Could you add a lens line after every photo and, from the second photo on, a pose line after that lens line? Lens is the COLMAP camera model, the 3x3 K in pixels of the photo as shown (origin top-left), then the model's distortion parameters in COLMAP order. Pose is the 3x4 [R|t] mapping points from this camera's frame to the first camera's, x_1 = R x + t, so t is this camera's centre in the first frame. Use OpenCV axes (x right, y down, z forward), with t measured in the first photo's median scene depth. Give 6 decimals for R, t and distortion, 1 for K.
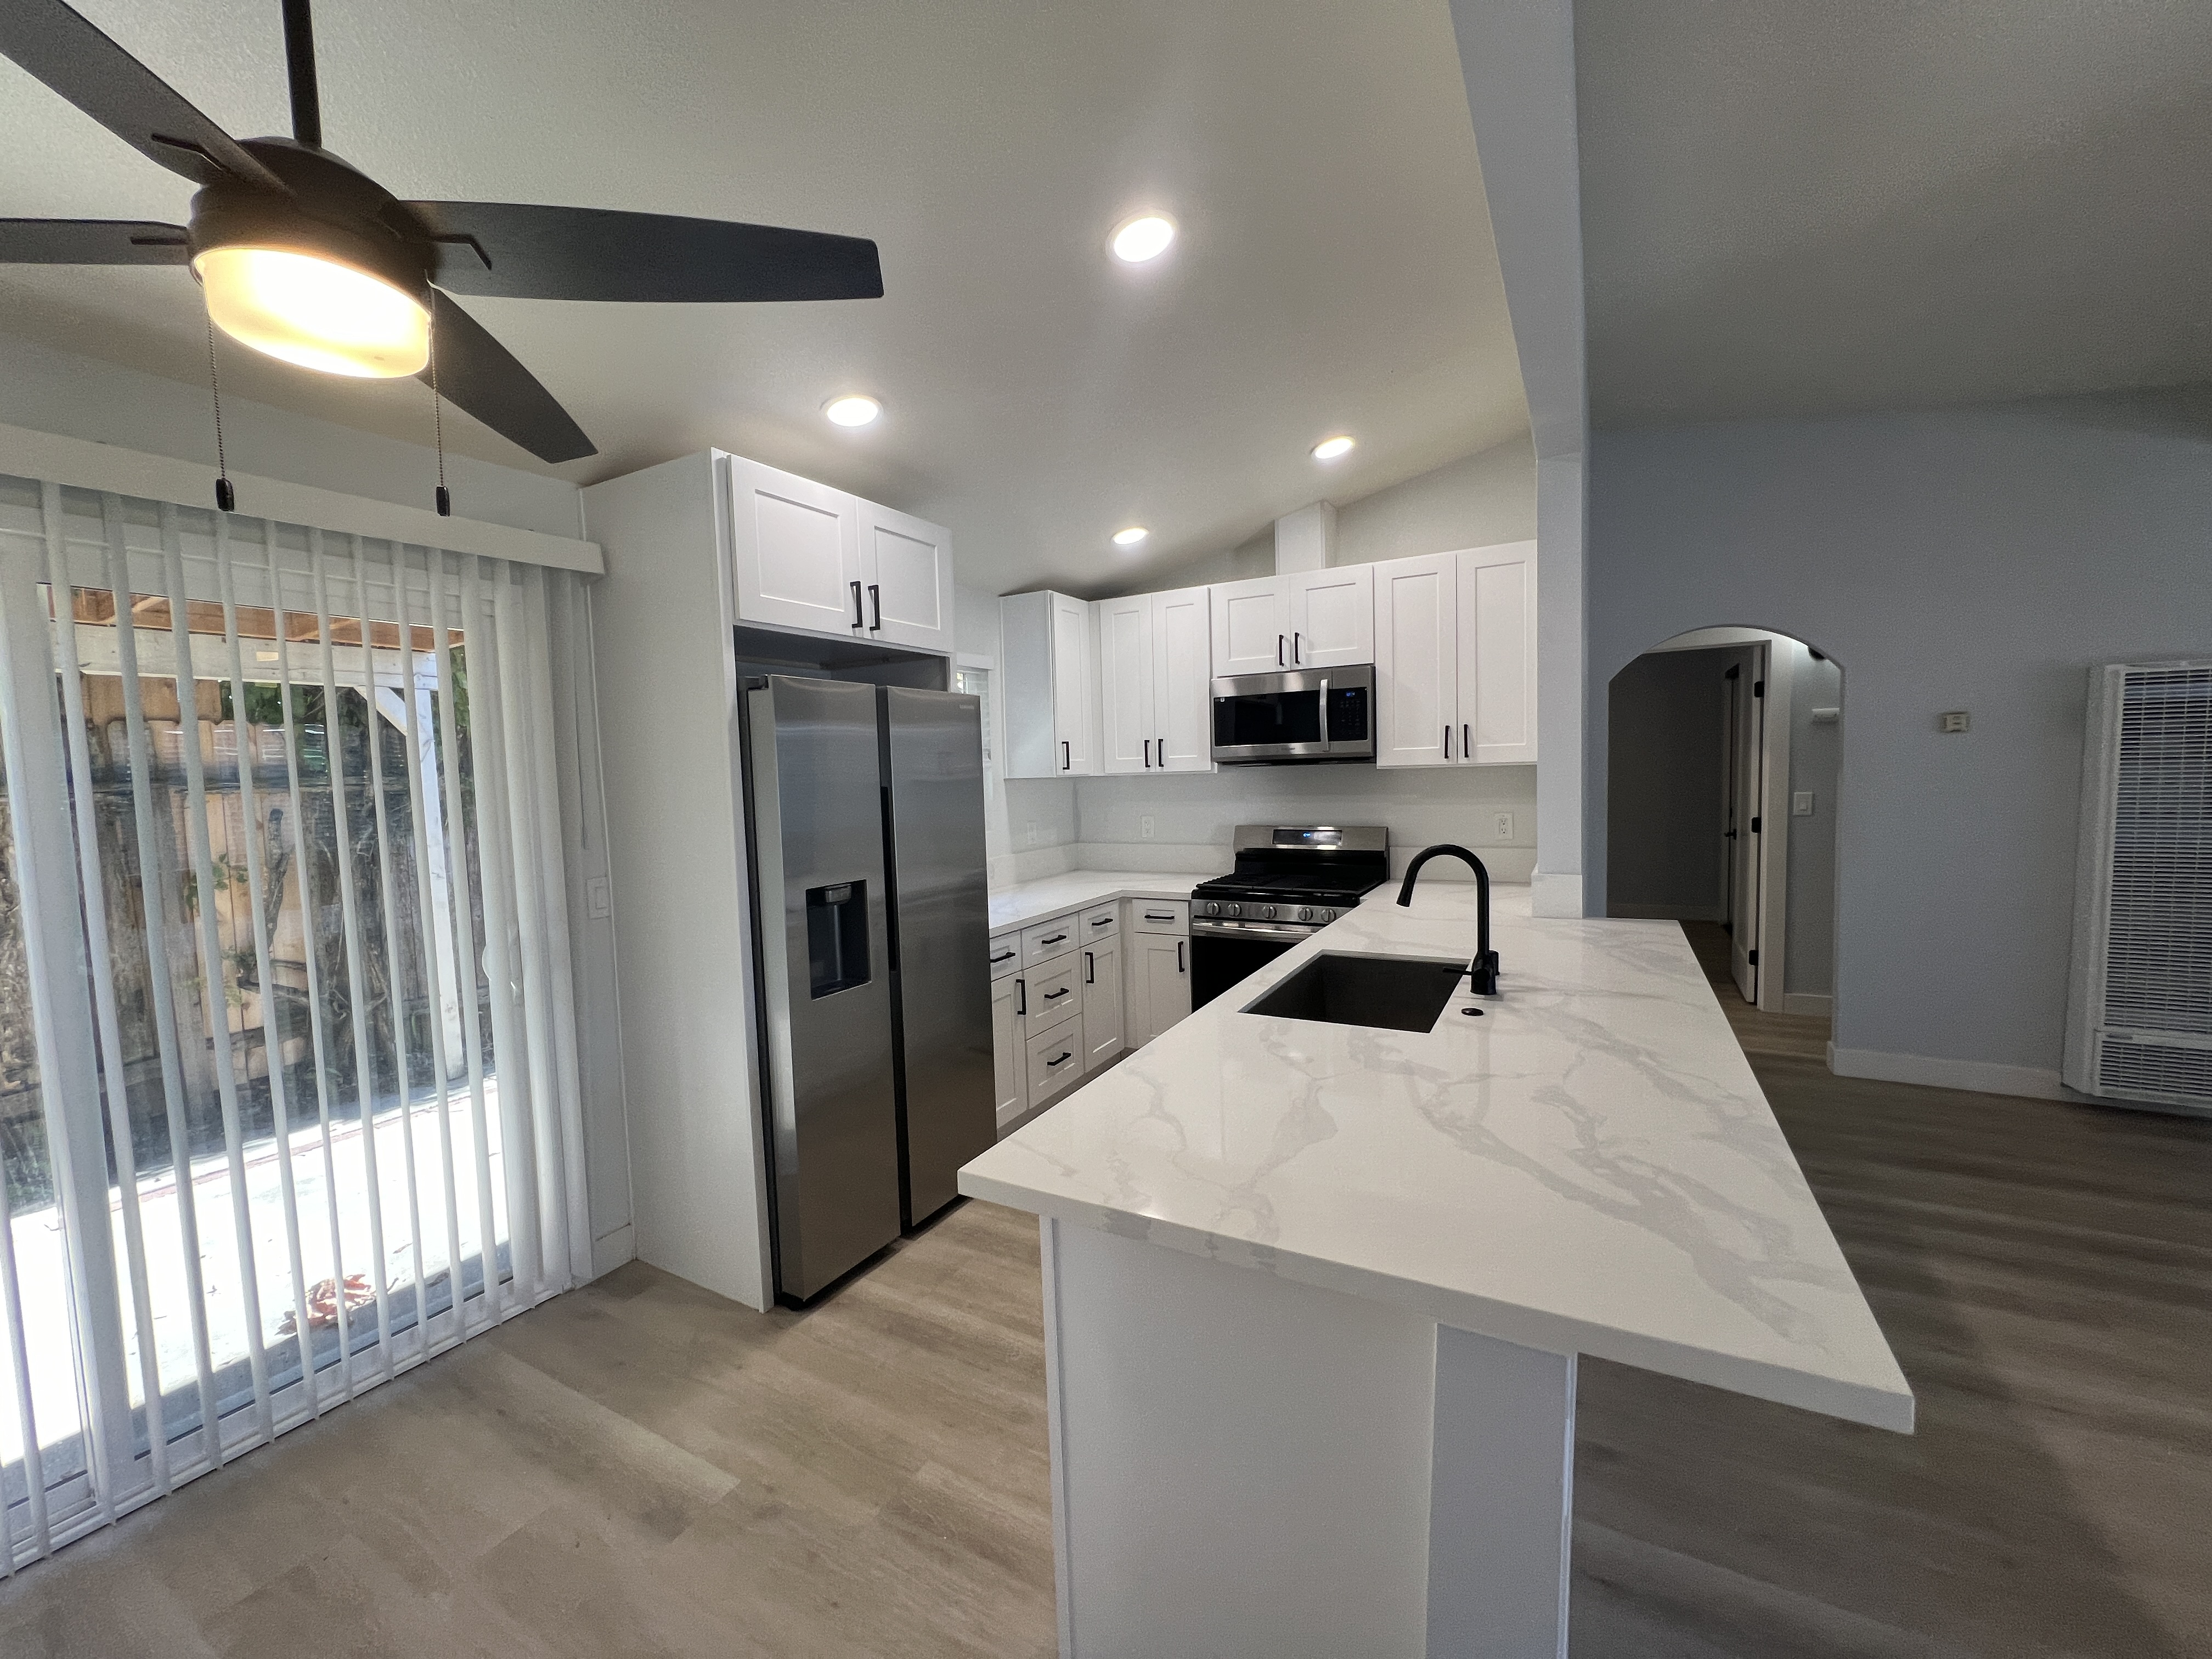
lens RADIAL K [[872.5, 0, 1106.0], [0, 872.5, 829.5], [0, 0, 1]] dist [-0.001232, -0.000347]
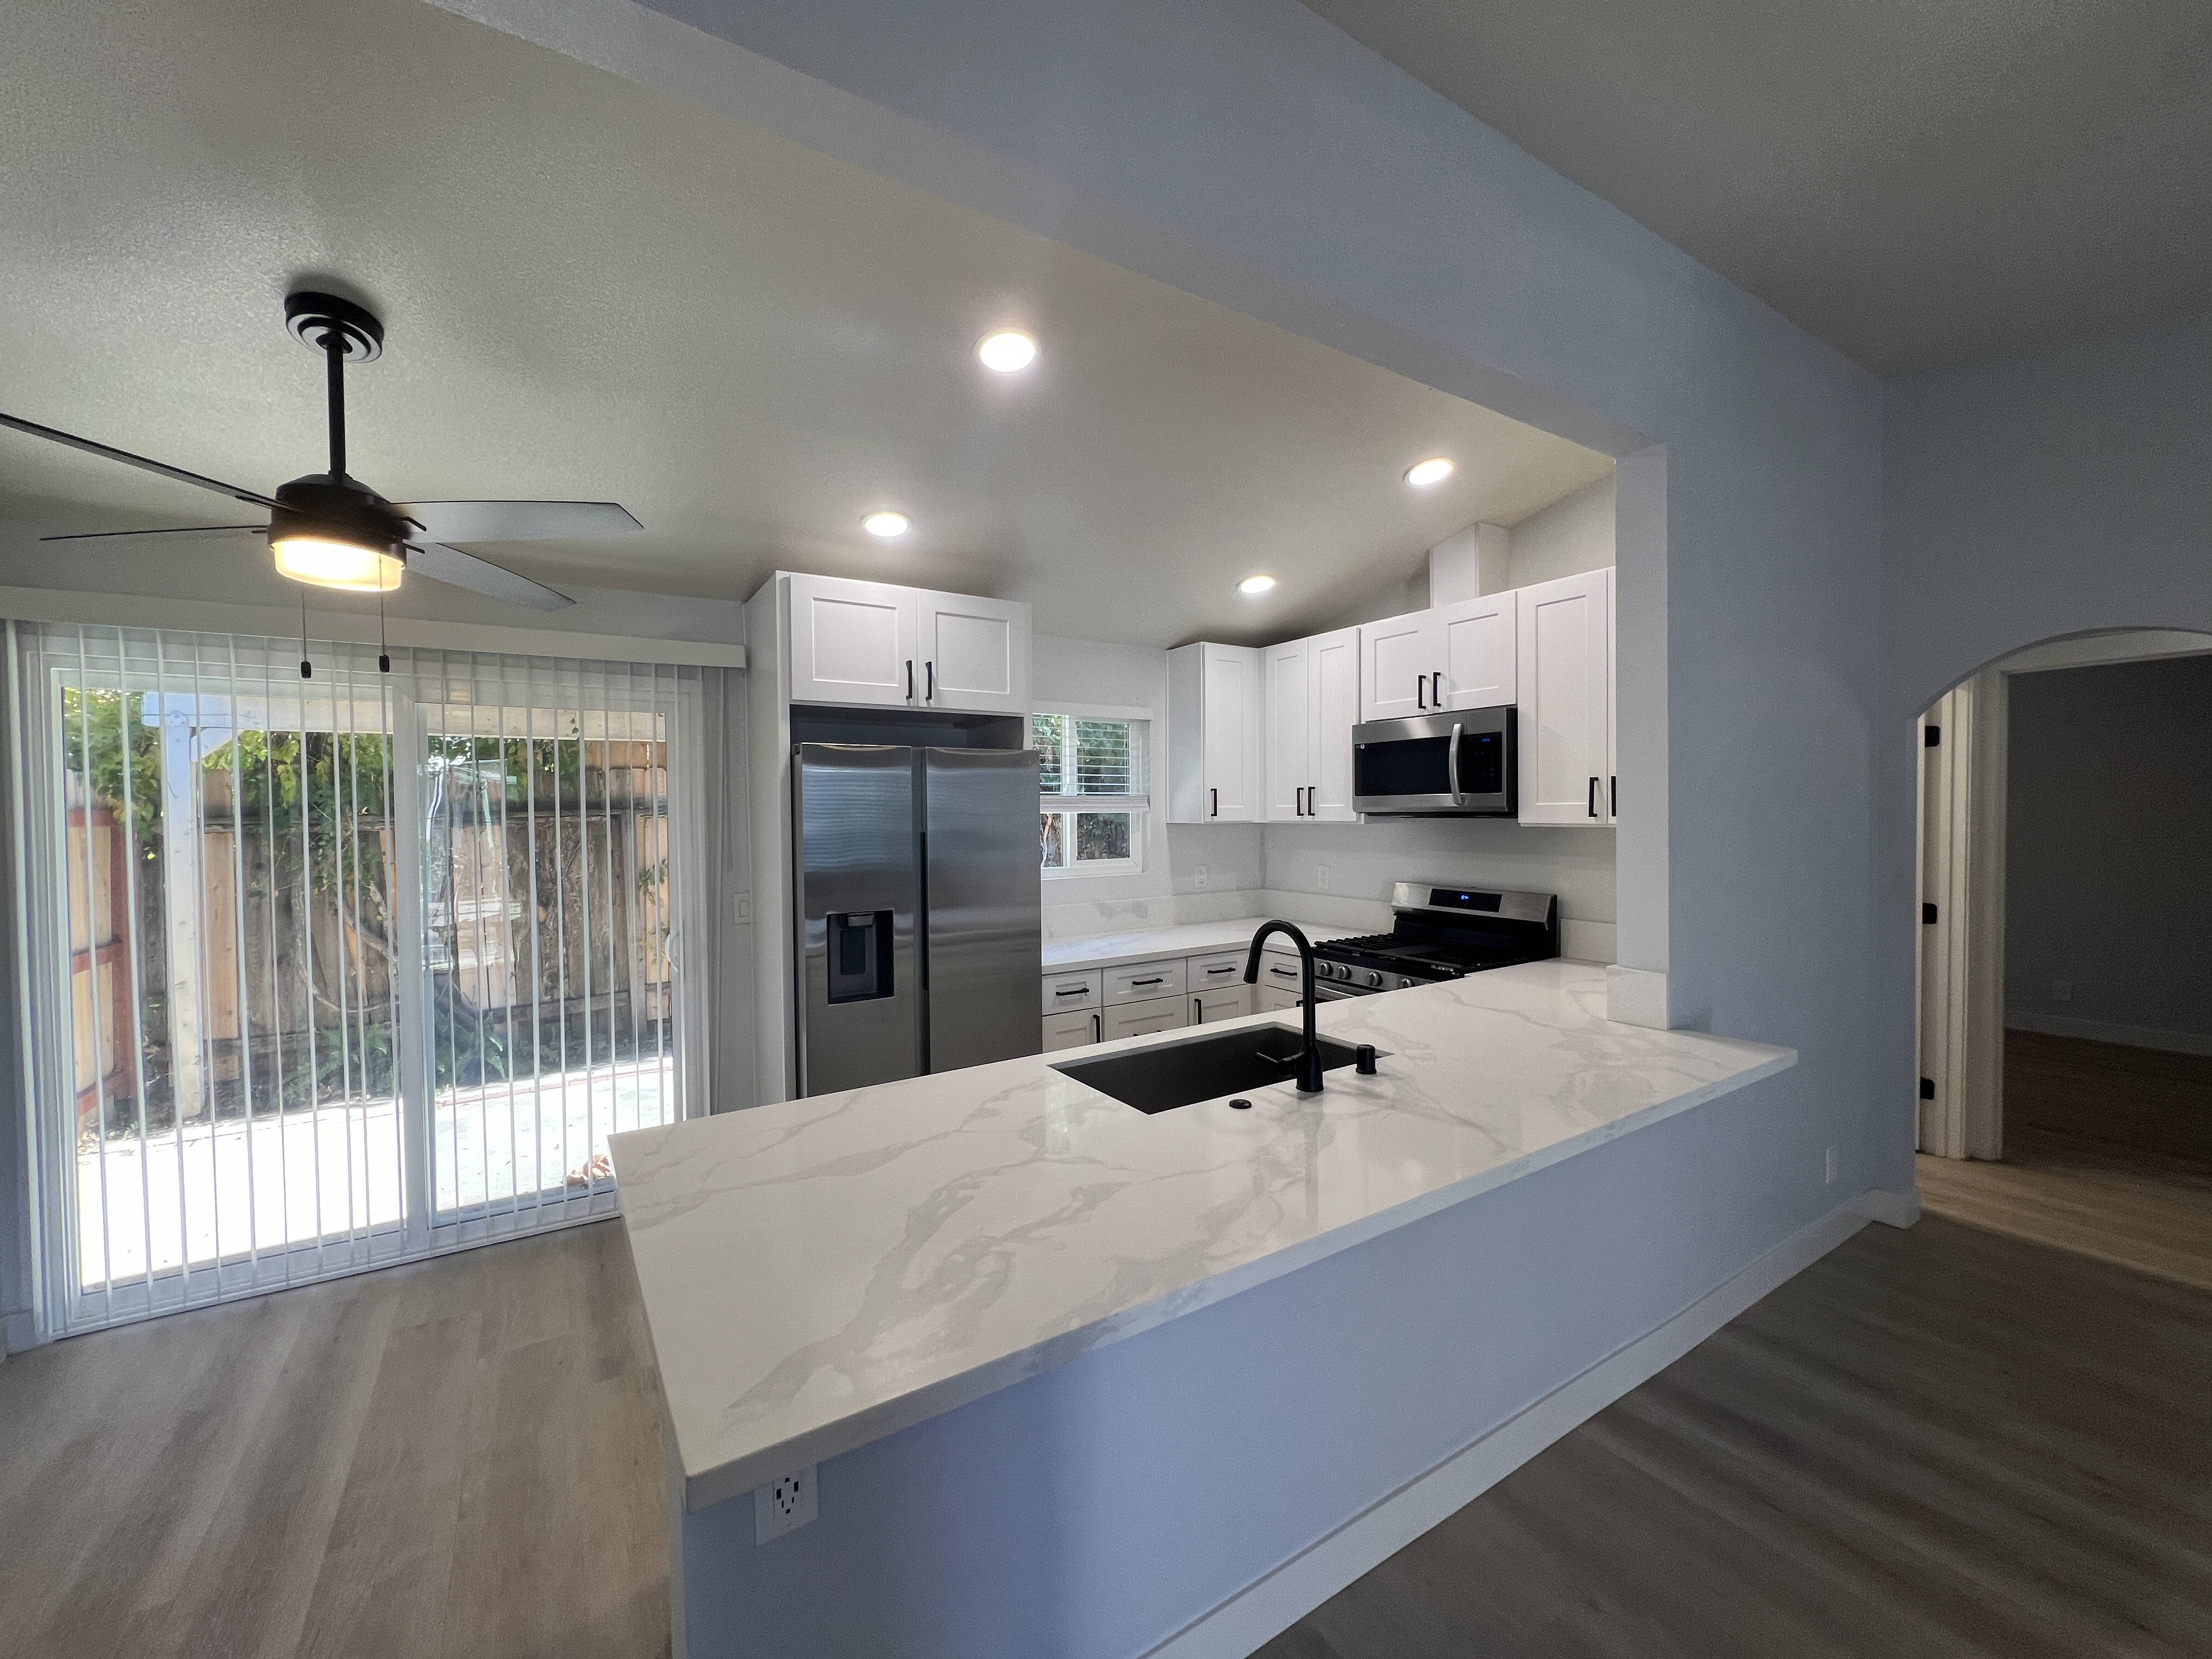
lens RADIAL K [[875.0, 0, 1113.6], [0, 875.0, 827.6], [0, 0, 1]] dist [-0.006054, -0.000333]
pose [[0.883971, 0.031985, -0.466446, 0.360890], [-0.049860, 0.998417, -0.026029, -0.025520], [0.464875, 0.046266, 0.884166, 0.053868]]
